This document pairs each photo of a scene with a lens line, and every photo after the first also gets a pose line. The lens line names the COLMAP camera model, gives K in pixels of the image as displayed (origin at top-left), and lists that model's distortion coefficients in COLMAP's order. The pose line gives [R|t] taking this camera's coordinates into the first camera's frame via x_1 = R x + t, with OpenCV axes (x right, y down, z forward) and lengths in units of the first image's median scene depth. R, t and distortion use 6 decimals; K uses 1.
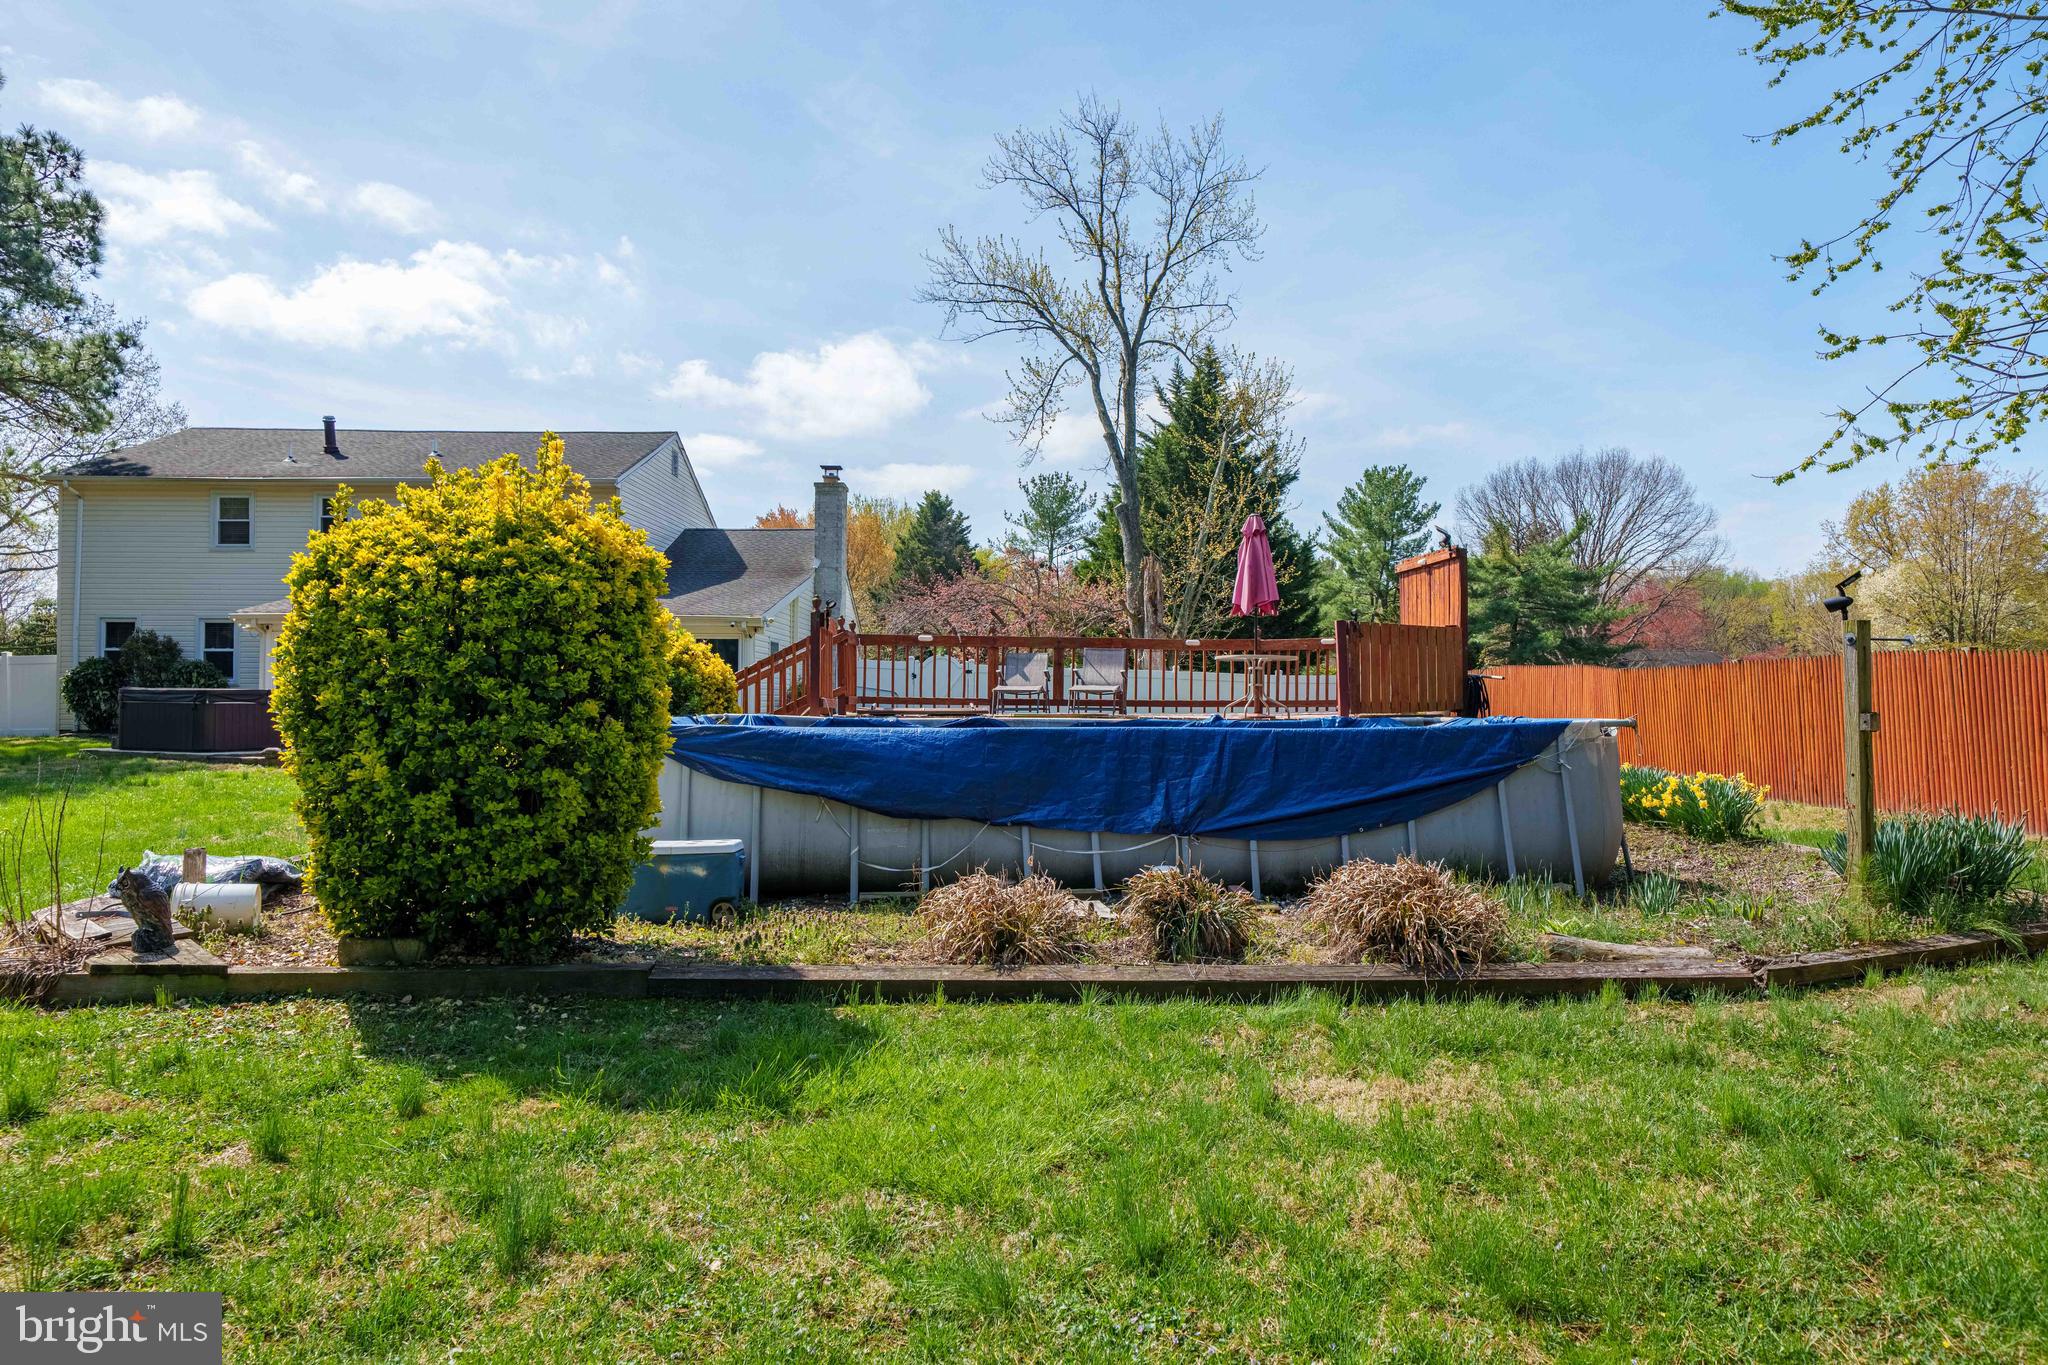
lens RADIAL K [[1242.9, 0, 1024.0], [0, 1242.9, 682.5], [0, 0, 1]] dist [-0.001236, 0.000322]
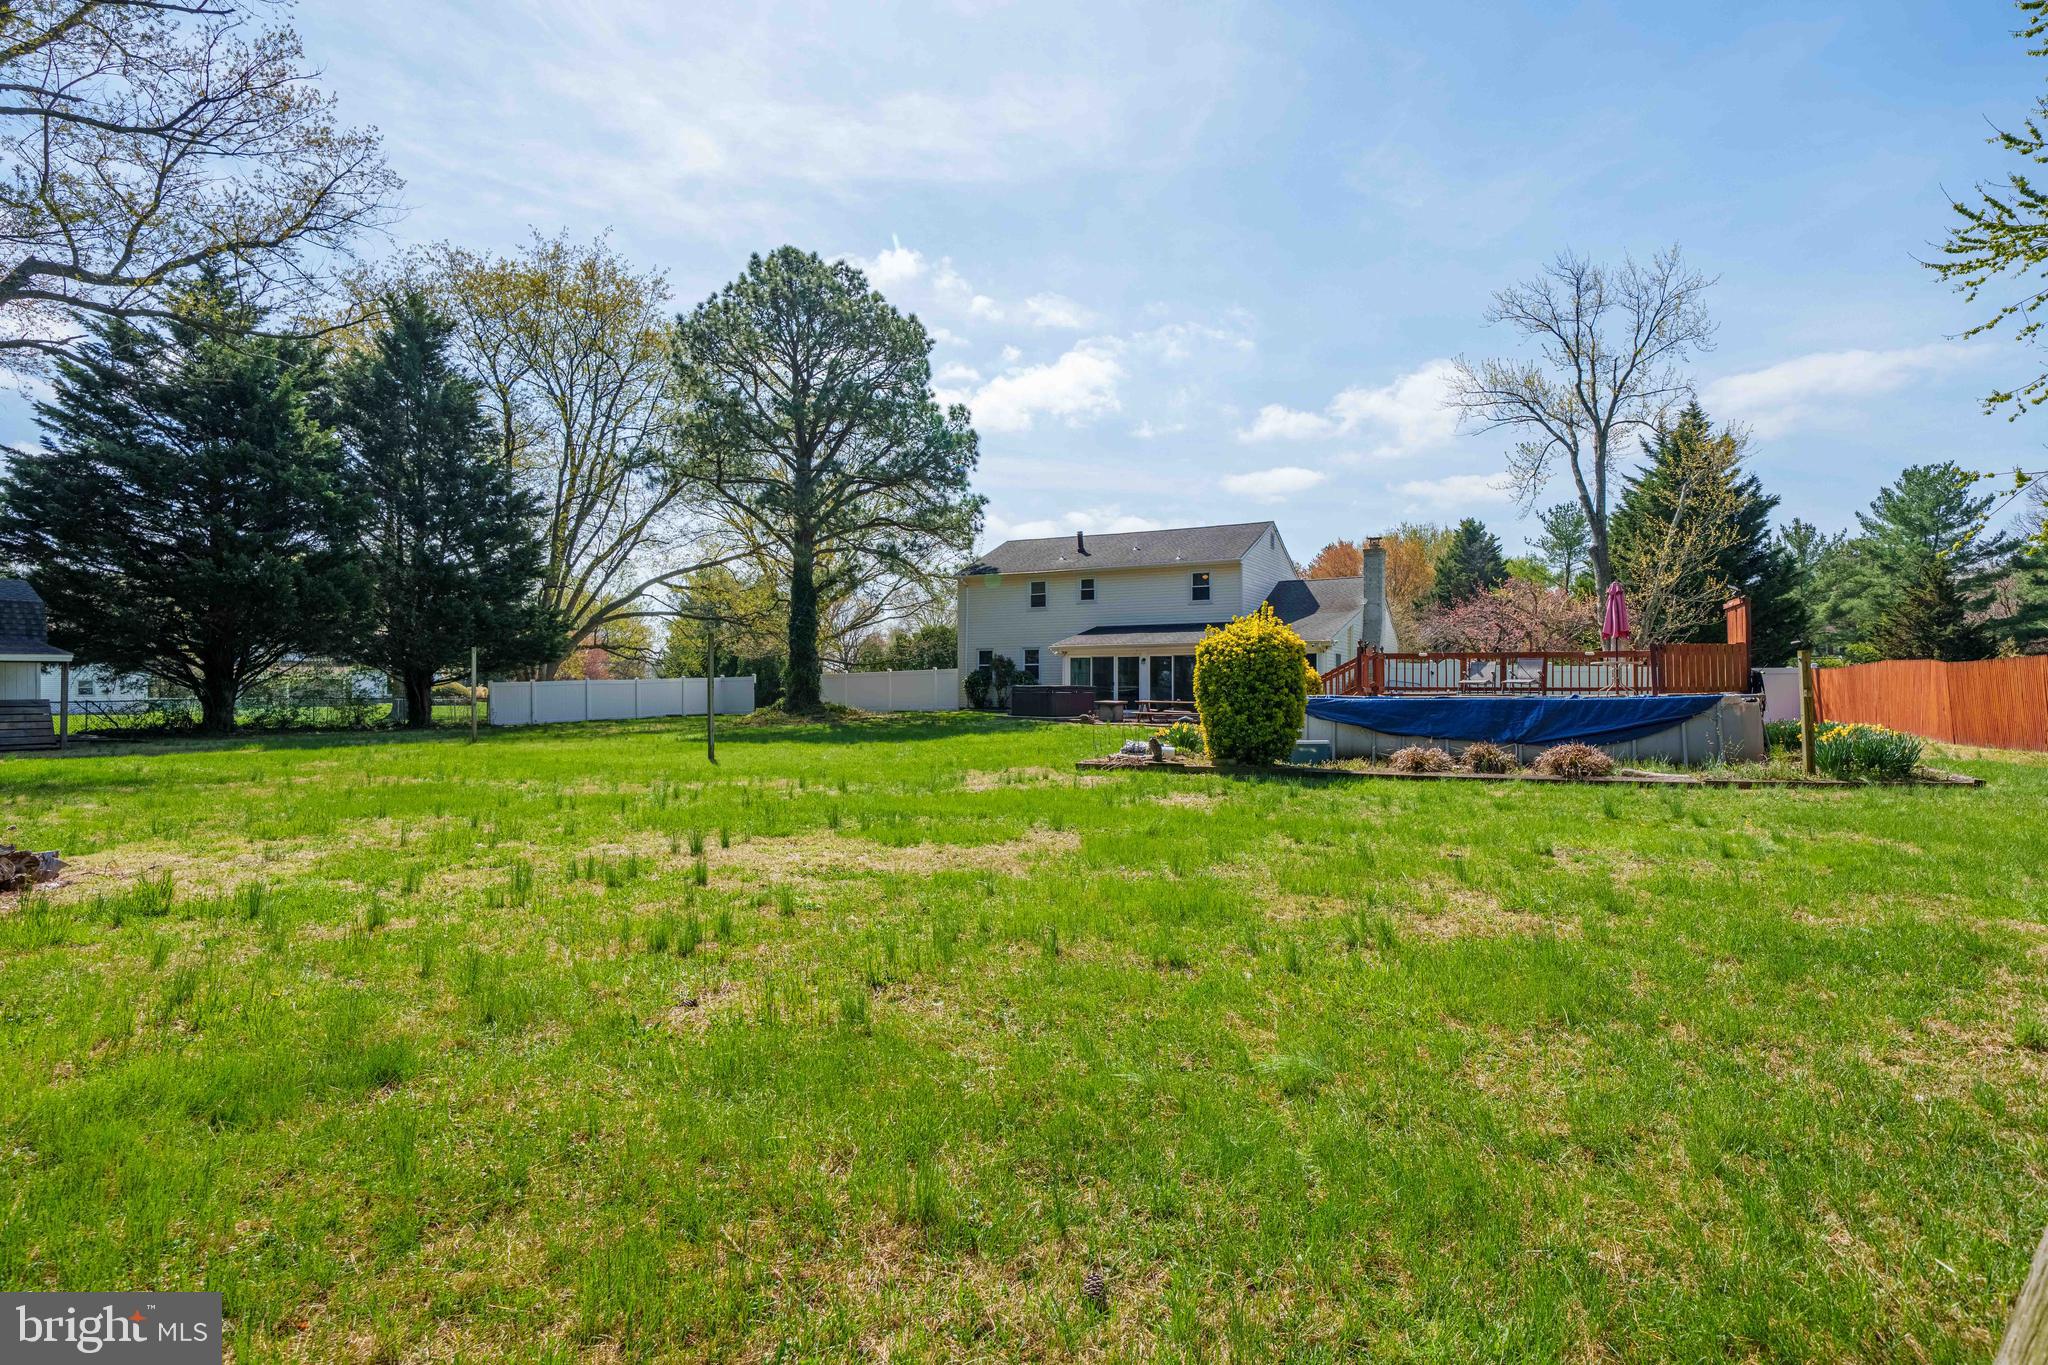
lens RADIAL K [[1054.2, 0, 1024.0], [0, 1054.2, 682.5], [0, 0, 1]] dist [-0.003021, -0.000076]
pose [[0.884163, -0.009972, -0.467071, 0.062902], [0.012683, 0.999916, 0.002661, -0.003058], [0.467006, -0.008277, 0.884216, -0.325735]]
